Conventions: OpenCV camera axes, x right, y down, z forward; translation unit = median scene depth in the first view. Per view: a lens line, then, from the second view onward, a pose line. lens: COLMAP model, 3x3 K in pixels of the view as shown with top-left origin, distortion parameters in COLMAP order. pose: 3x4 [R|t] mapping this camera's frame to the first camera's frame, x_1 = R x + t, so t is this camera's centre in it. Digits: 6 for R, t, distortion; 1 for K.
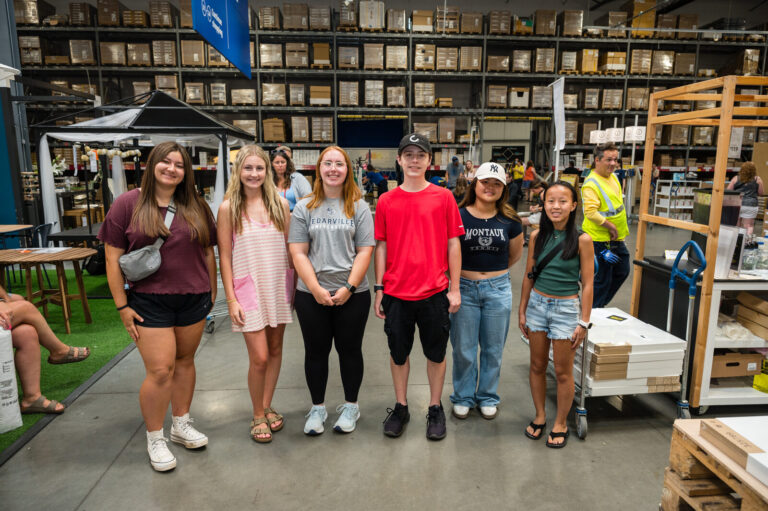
lens RADIAL K [[515.7, 0, 387.3], [0, 515.7, 256.4], [0, 0, 1]] dist [-0.002961, -0.007368]
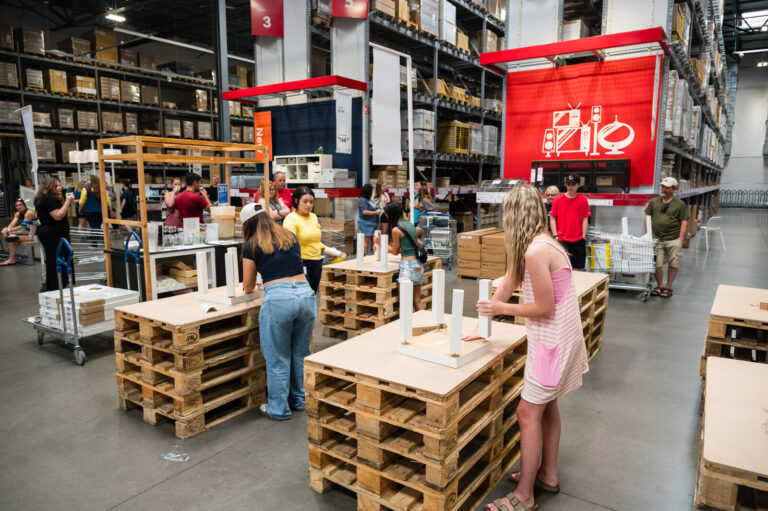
lens RADIAL K [[515.7, 0, 388.1], [0, 515.7, 253.4], [0, 0, 1]] dist [-0.002961, -0.007368]
pose [[0.617135, -0.112800, 0.778730, -0.033190], [0.141746, 0.989418, 0.030987, 0.016900], [-0.773985, 0.091258, 0.626594, -0.109569]]
